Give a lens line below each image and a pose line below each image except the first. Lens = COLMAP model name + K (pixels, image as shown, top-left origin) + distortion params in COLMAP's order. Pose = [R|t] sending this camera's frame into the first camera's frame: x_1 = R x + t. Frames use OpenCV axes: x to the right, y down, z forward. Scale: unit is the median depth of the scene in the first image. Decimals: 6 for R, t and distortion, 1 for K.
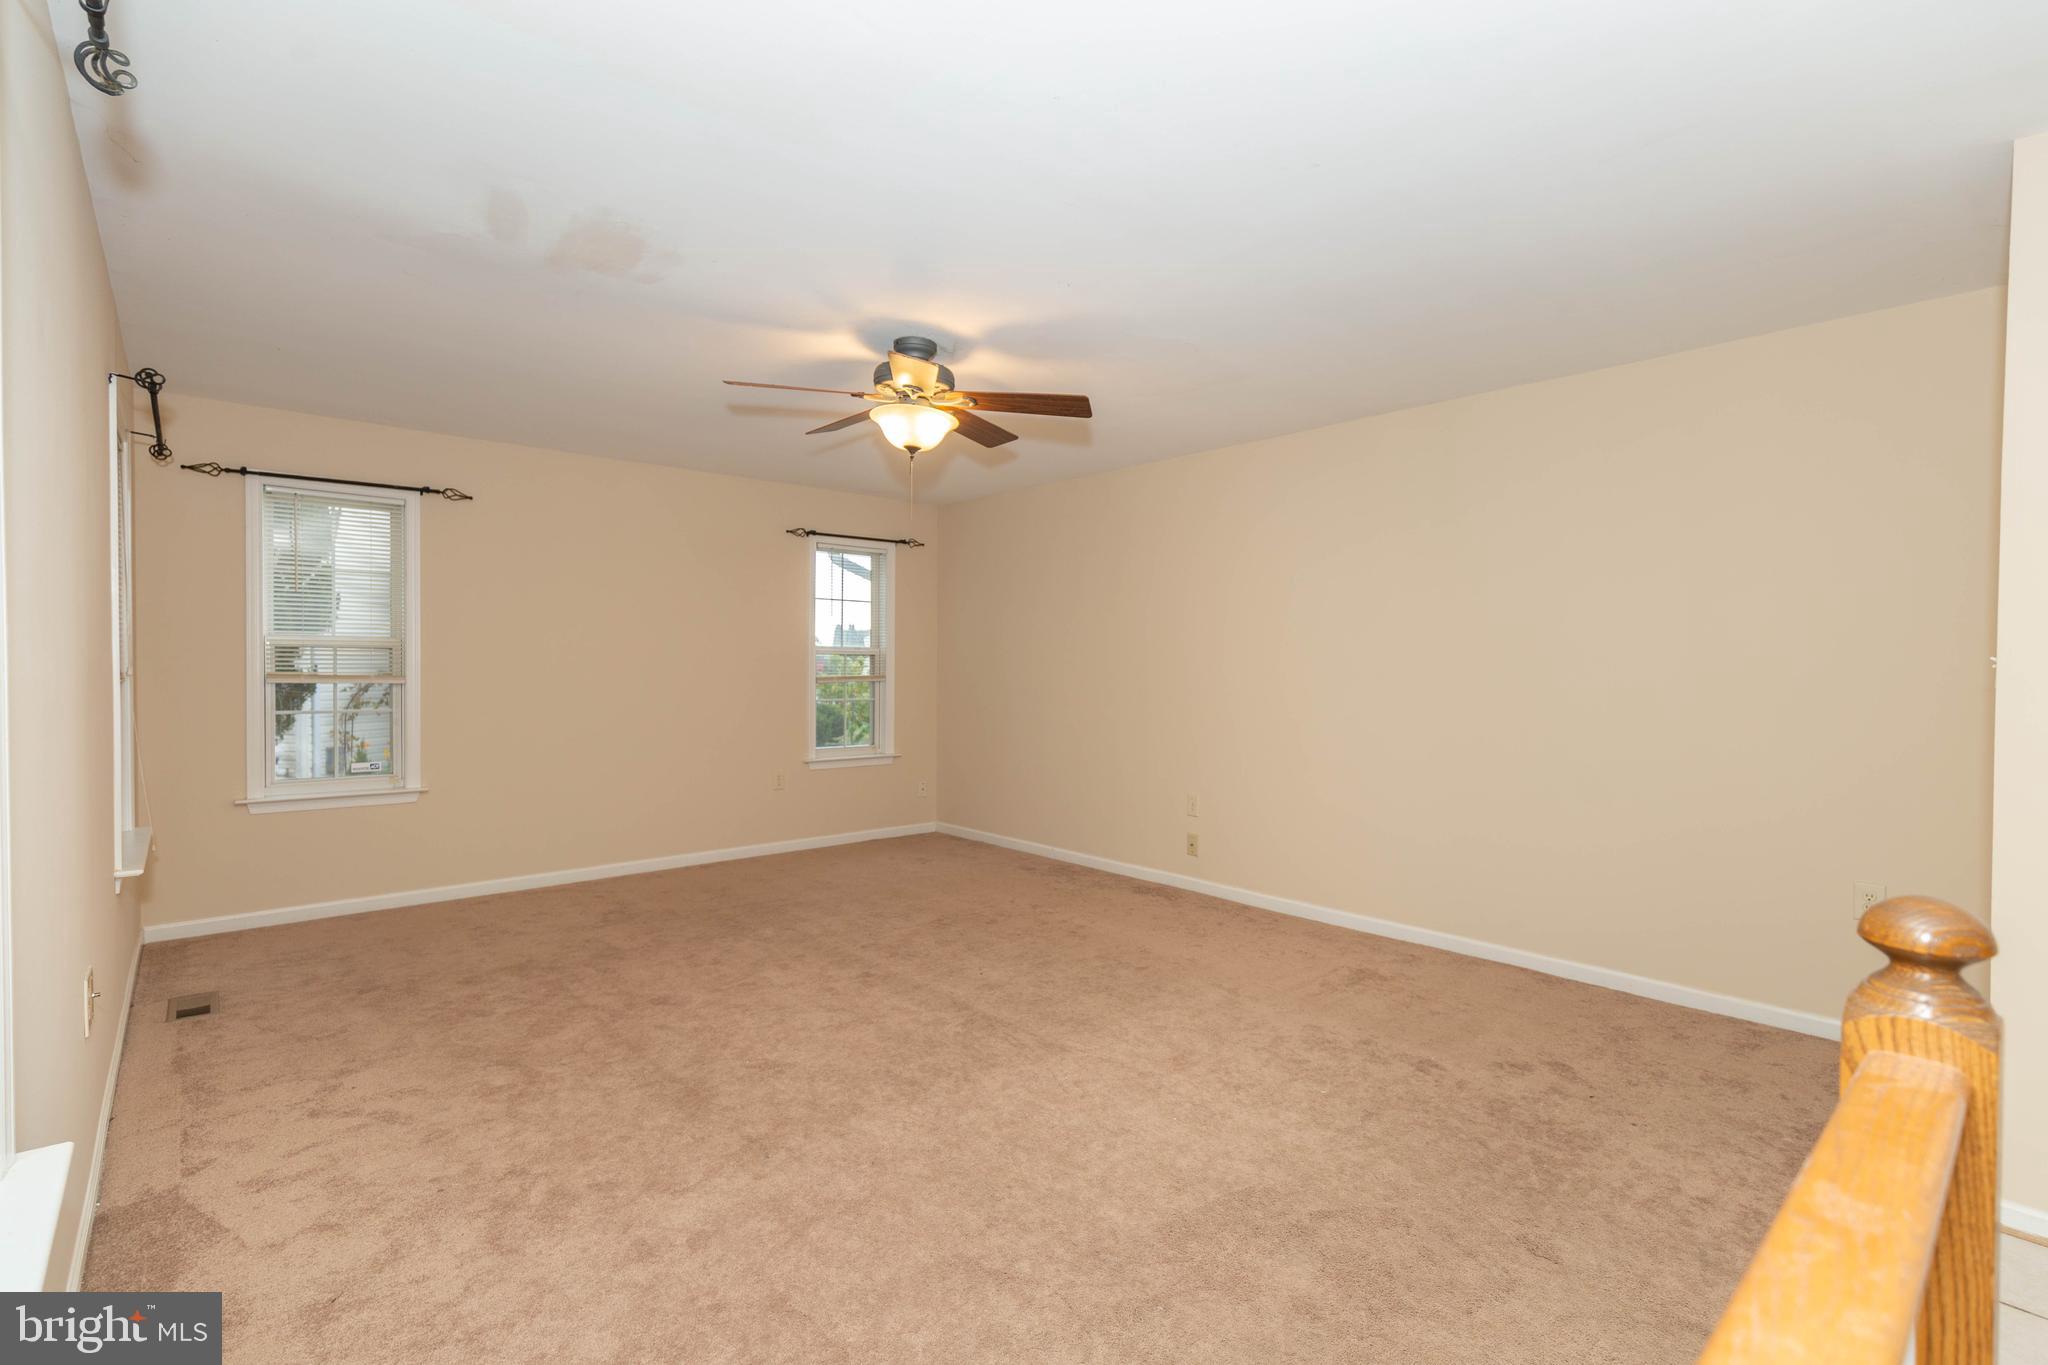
lens RADIAL K [[956.7, 0, 1092.9], [0, 956.7, 672.8], [0, 0, 1]] dist [0.013119, -0.000657]
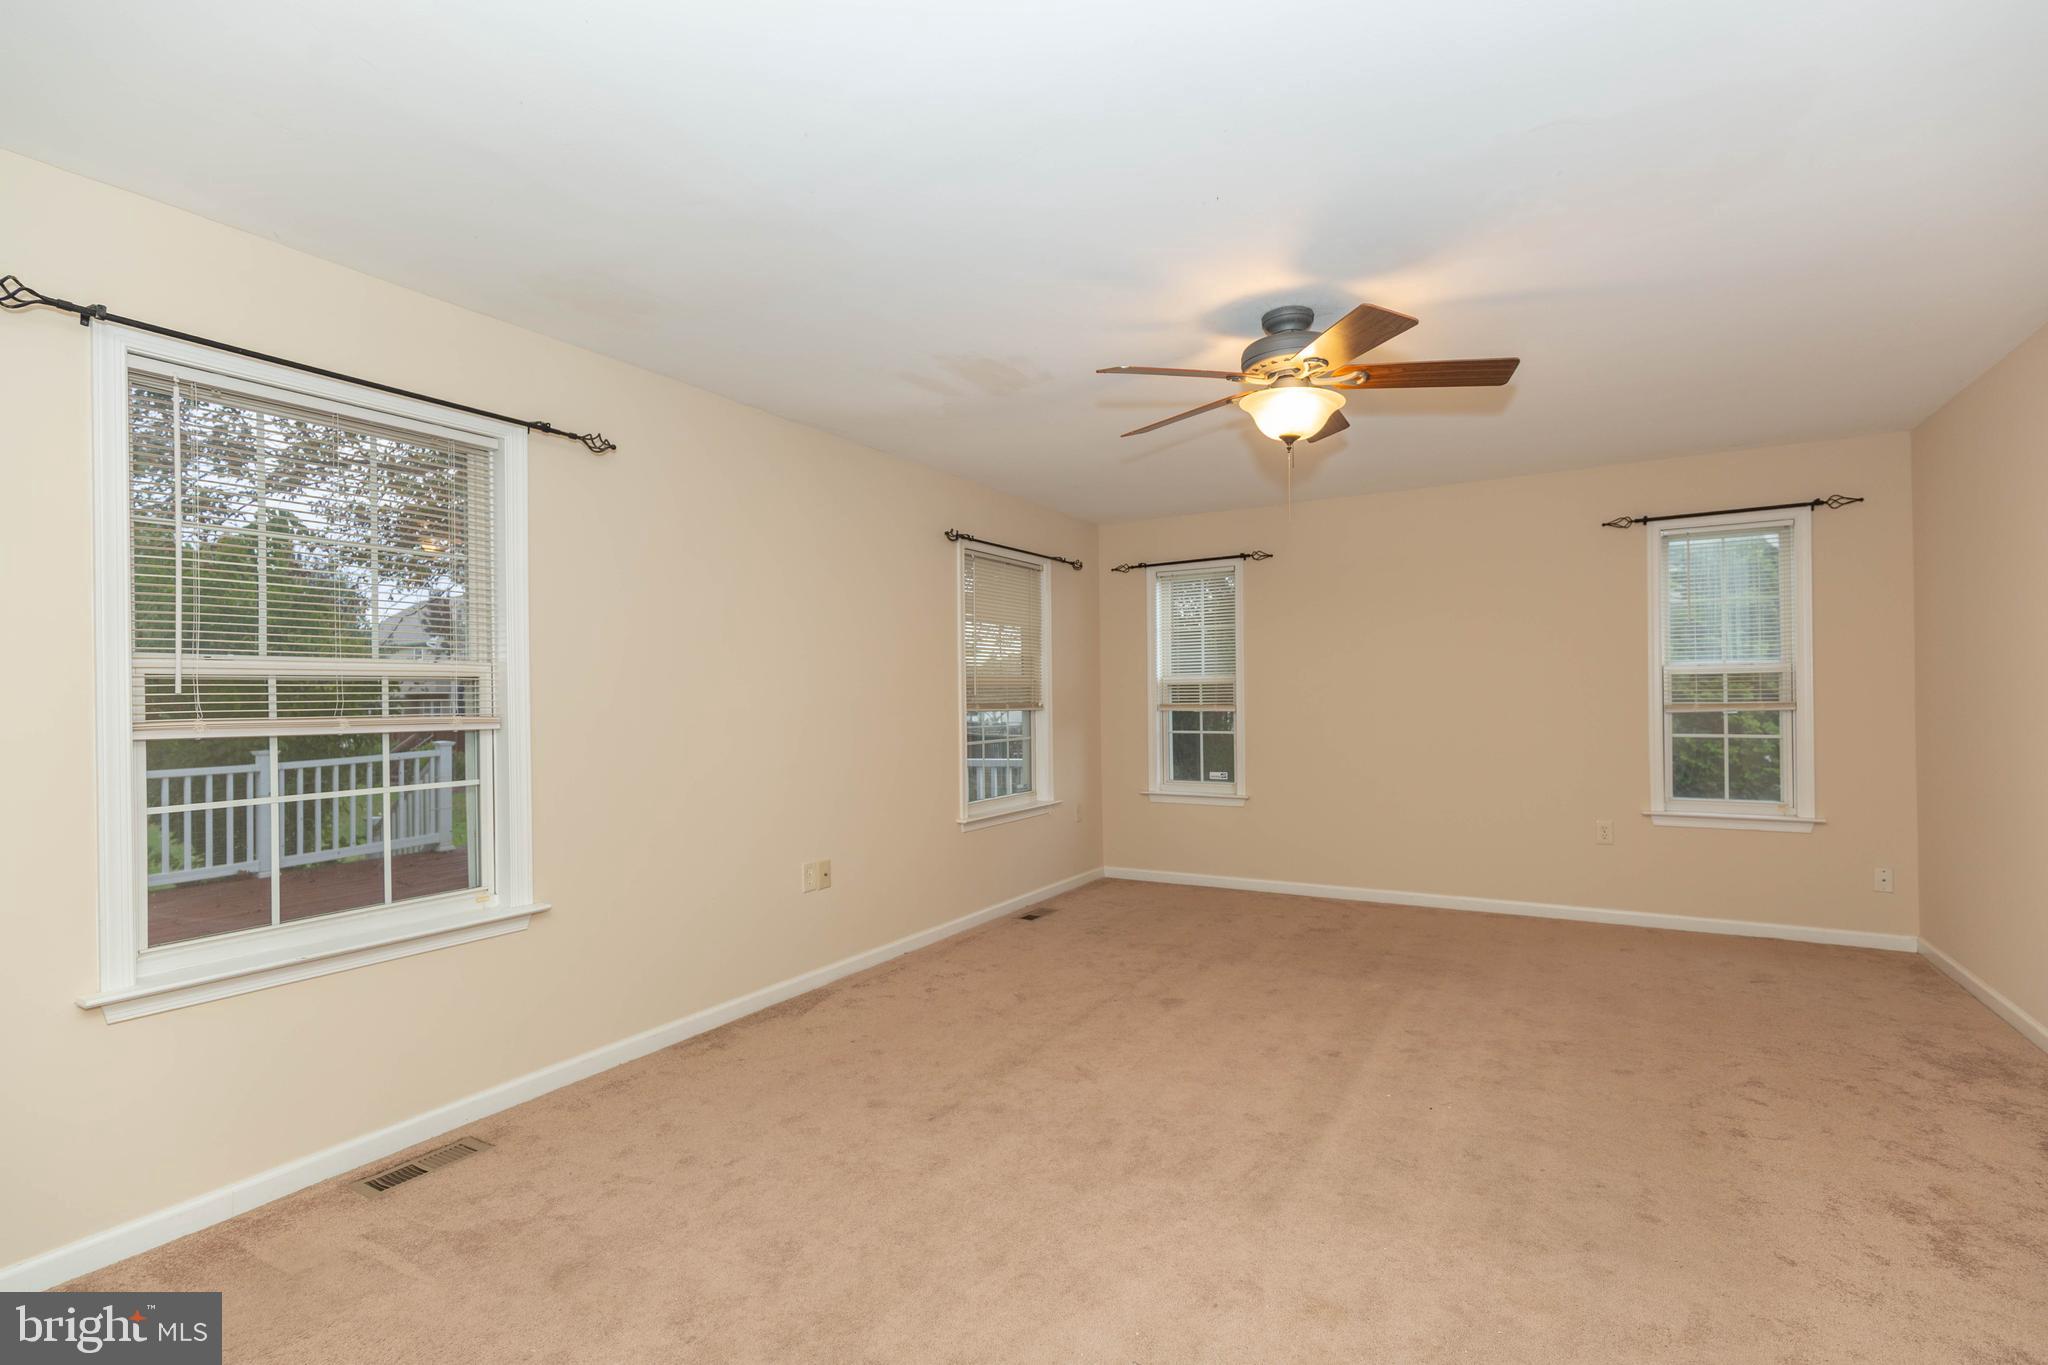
lens RADIAL K [[956.7, 0, 1027.9], [0, 956.7, 693.4], [0, 0, 1]] dist [0.013119, -0.000657]
pose [[0.275760, -0.012063, -0.961151, 0.536167], [0.007178, 0.999919, -0.010491, -0.000914], [0.961200, -0.004006, 0.275825, 0.515873]]
